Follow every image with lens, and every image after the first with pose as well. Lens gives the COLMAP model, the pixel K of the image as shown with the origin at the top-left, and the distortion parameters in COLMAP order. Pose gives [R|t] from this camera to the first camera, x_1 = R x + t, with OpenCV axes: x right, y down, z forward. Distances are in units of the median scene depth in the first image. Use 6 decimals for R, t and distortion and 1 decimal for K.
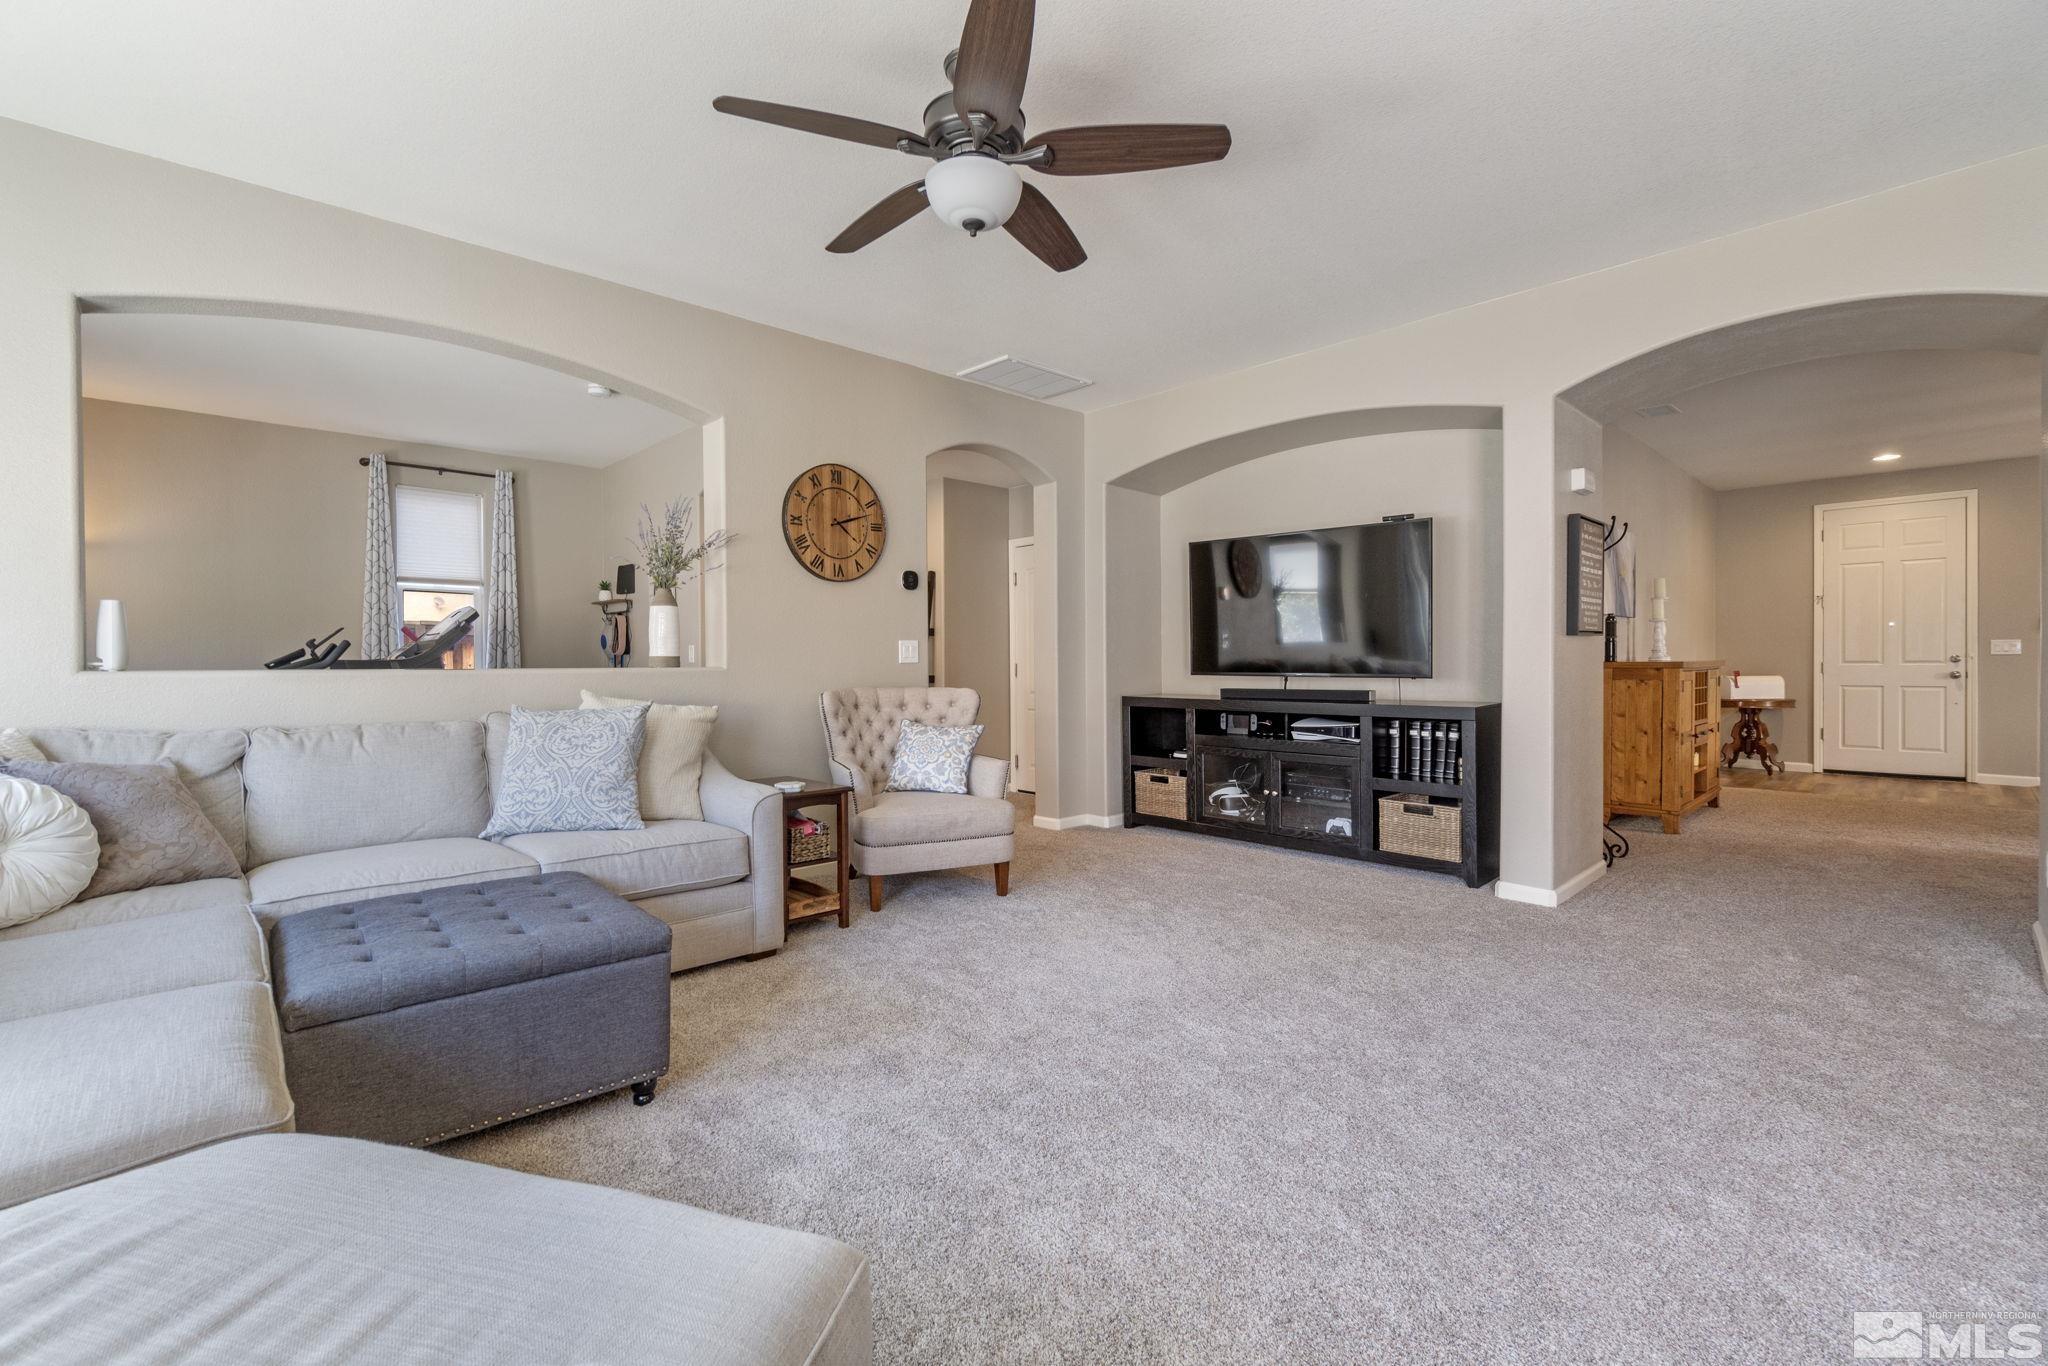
lens RADIAL K [[891.5, 0, 1014.0], [0, 891.5, 664.7], [0, 0, 1]] dist [-0.007959, 0.001677]
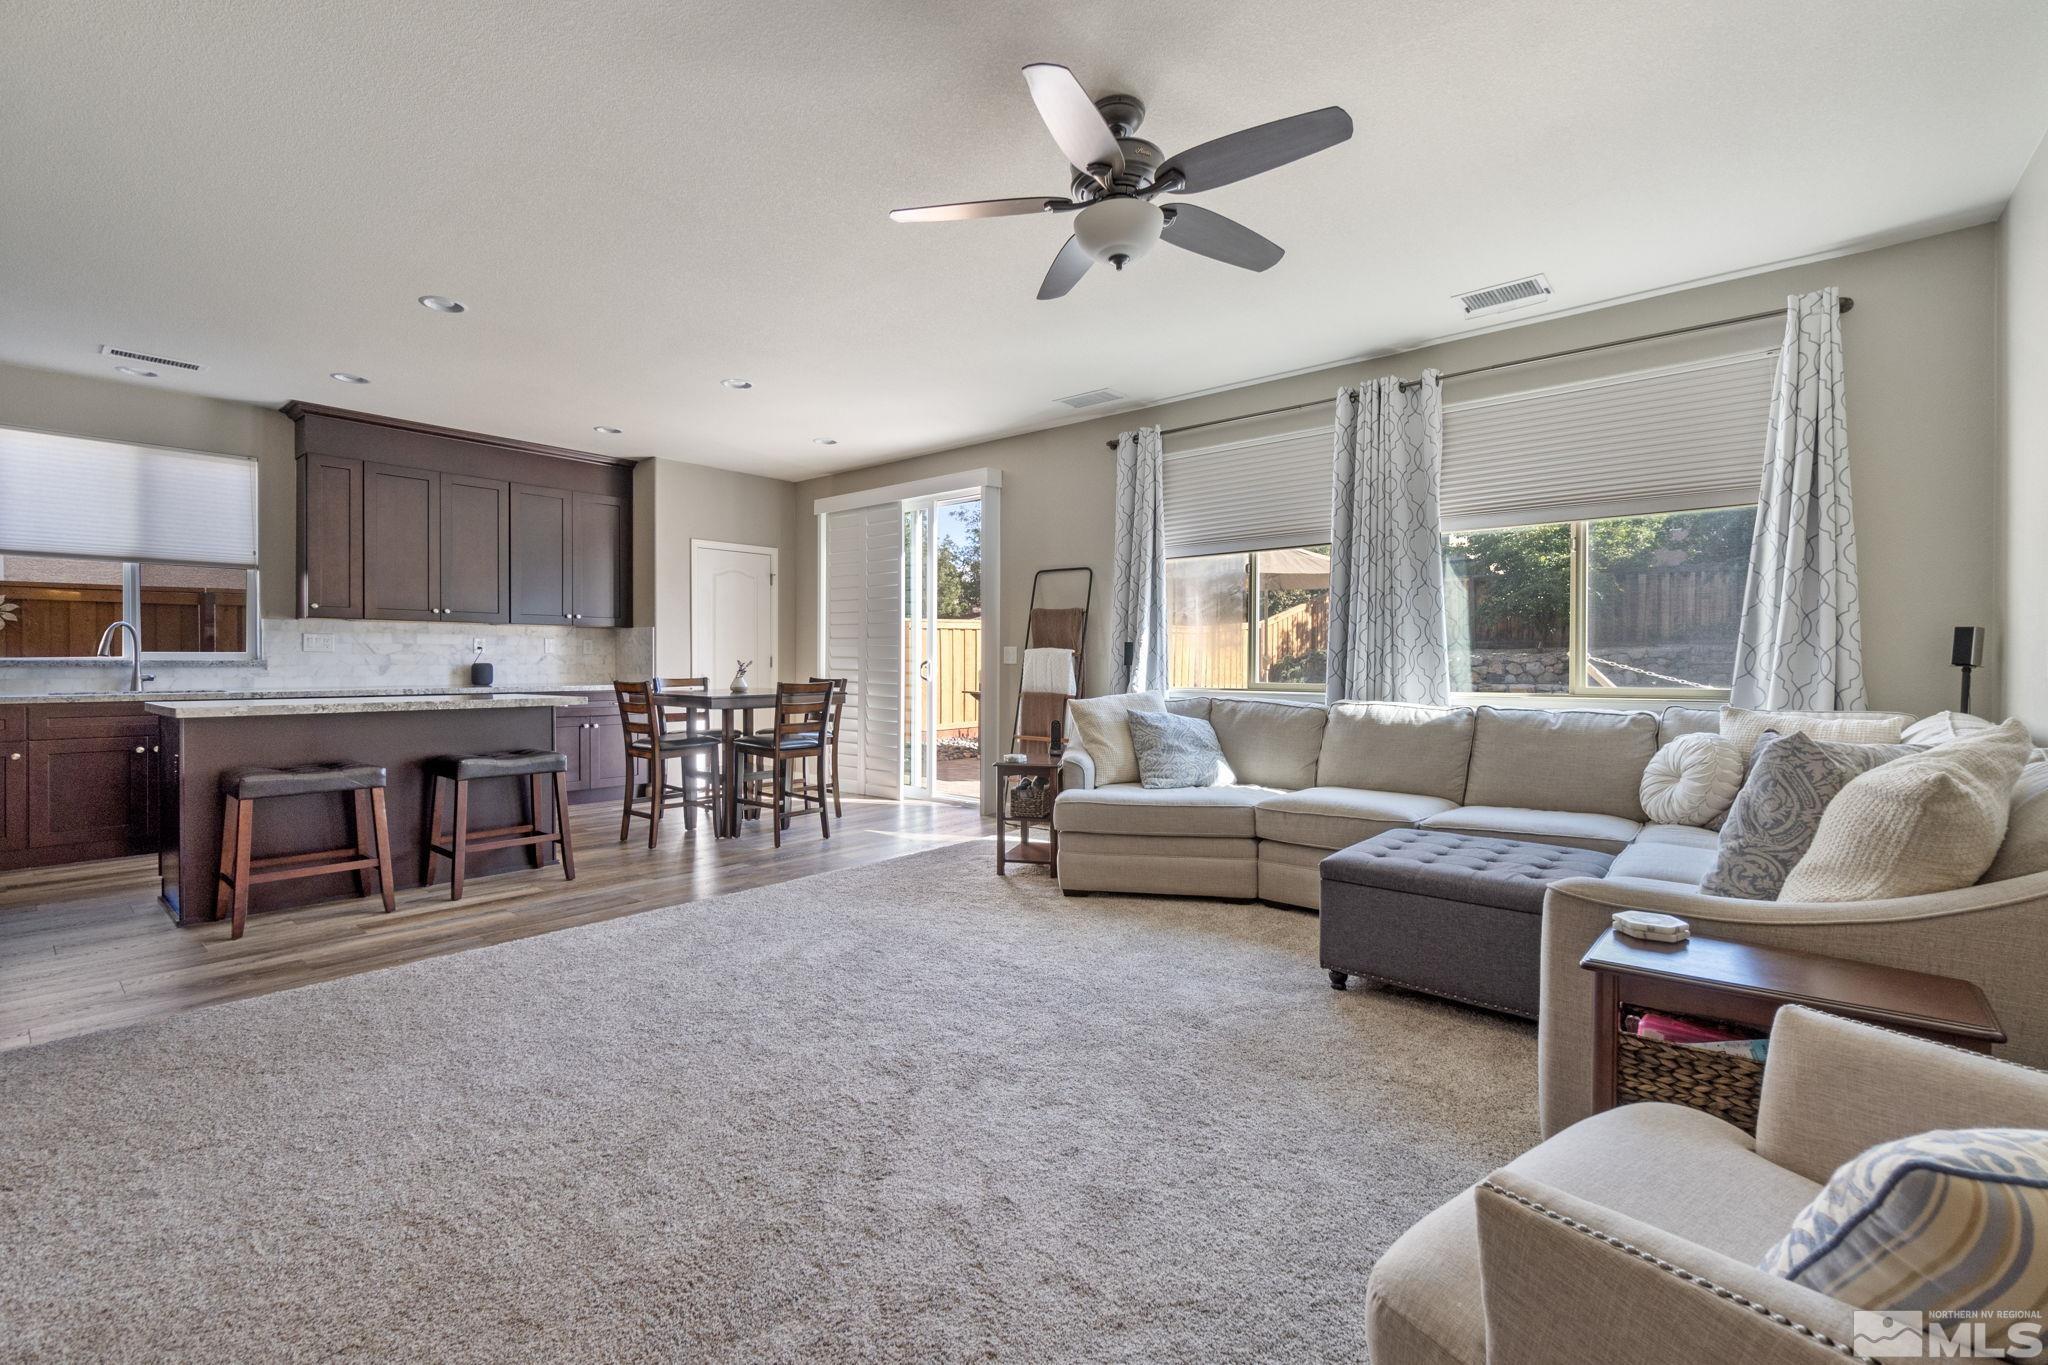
lens RADIAL K [[891.5, 0, 1013.4], [0, 891.5, 670.8], [0, 0, 1]] dist [-0.007959, 0.001677]
pose [[-0.993755, 0.001683, -0.111575, 0.104525], [-0.000061, 0.999878, 0.015619, -0.004072], [0.111587, 0.015528, -0.993633, 1.114990]]
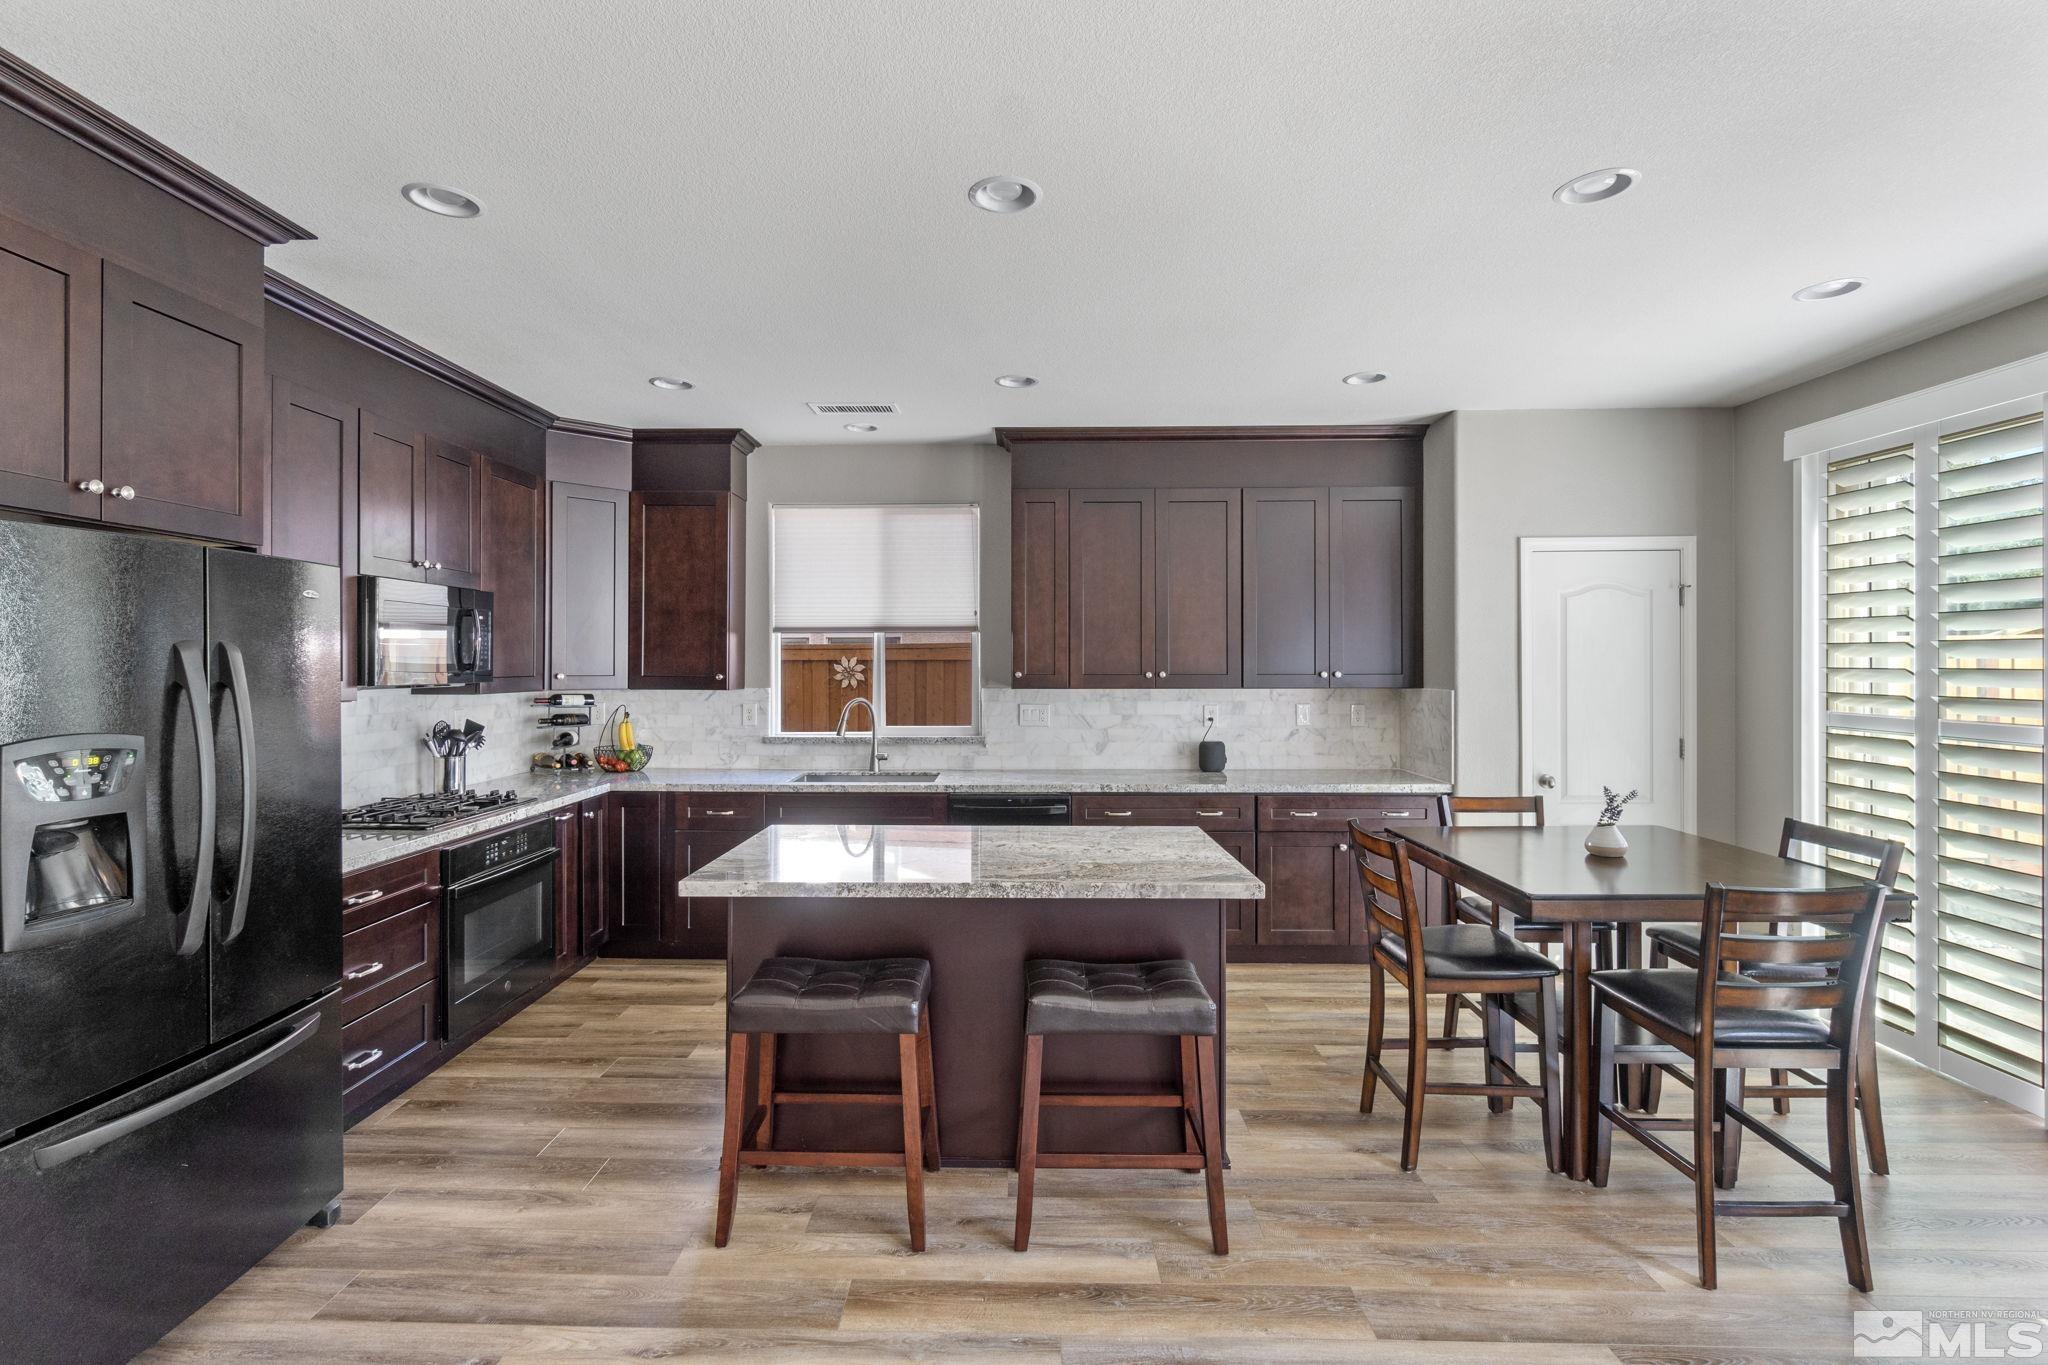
lens RADIAL K [[940.4, 0, 1008.6], [0, 940.4, 663.2], [0, 0, 1]] dist [0.001780, -0.000657]
pose [[-0.717979, 0.004269, 0.696052, 0.198855], [0.008032, 0.999965, 0.002152, -0.091913], [-0.696019, 0.007136, -0.717988, 0.541900]]
